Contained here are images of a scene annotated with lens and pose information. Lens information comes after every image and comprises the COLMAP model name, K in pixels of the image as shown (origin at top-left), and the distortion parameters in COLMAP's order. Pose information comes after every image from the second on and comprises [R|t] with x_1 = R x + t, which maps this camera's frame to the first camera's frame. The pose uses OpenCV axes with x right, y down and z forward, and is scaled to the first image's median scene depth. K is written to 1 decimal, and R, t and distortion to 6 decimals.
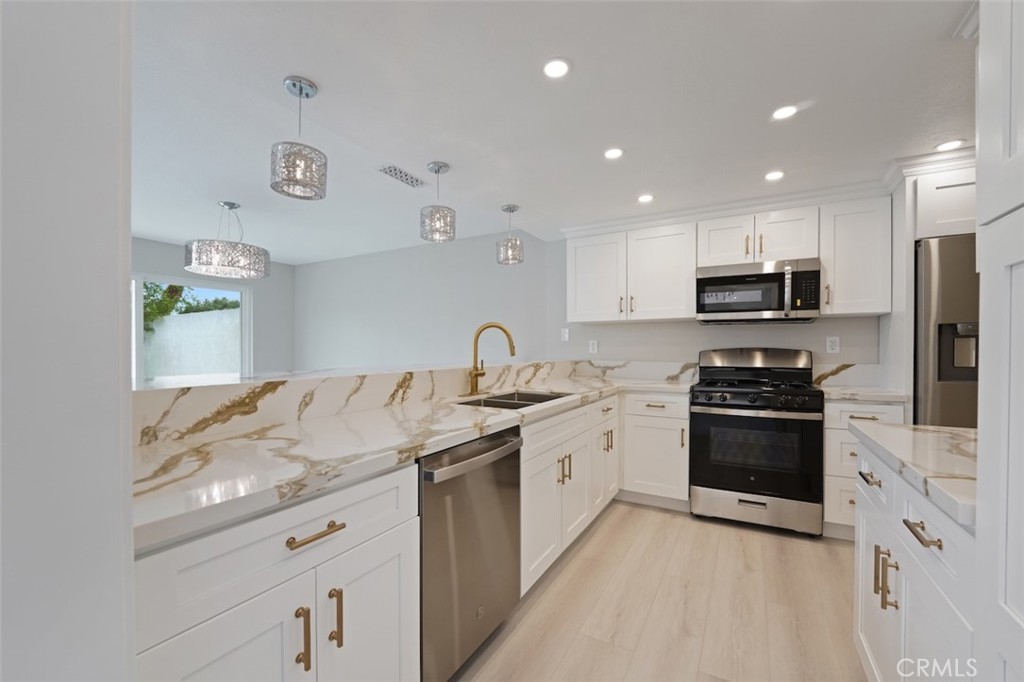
lens RADIAL K [[413.8, 0, 509.3], [0, 413.8, 349.2], [0, 0, 1]] dist [-0.008889, -0.001933]
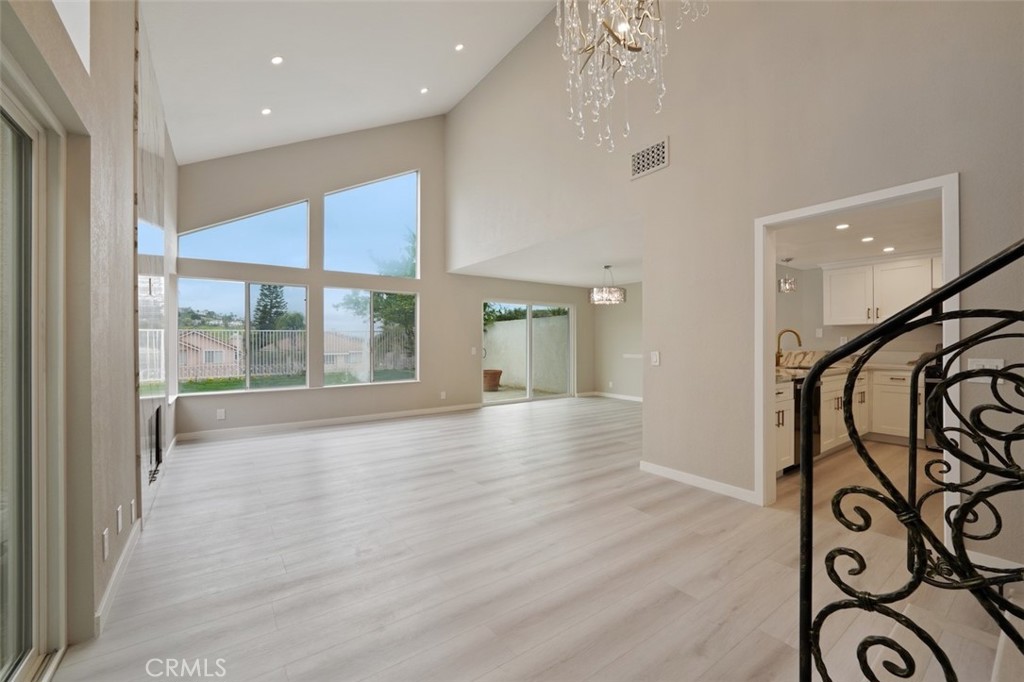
lens RADIAL K [[413.8, 0, 514.5], [0, 413.8, 341.3], [0, 0, 1]] dist [-0.008889, -0.001933]
pose [[0.914588, -0.001118, -0.404385, -0.341296], [-0.001954, 0.999972, -0.007185, 0.008452], [0.404382, 0.007362, 0.914560, -0.995237]]
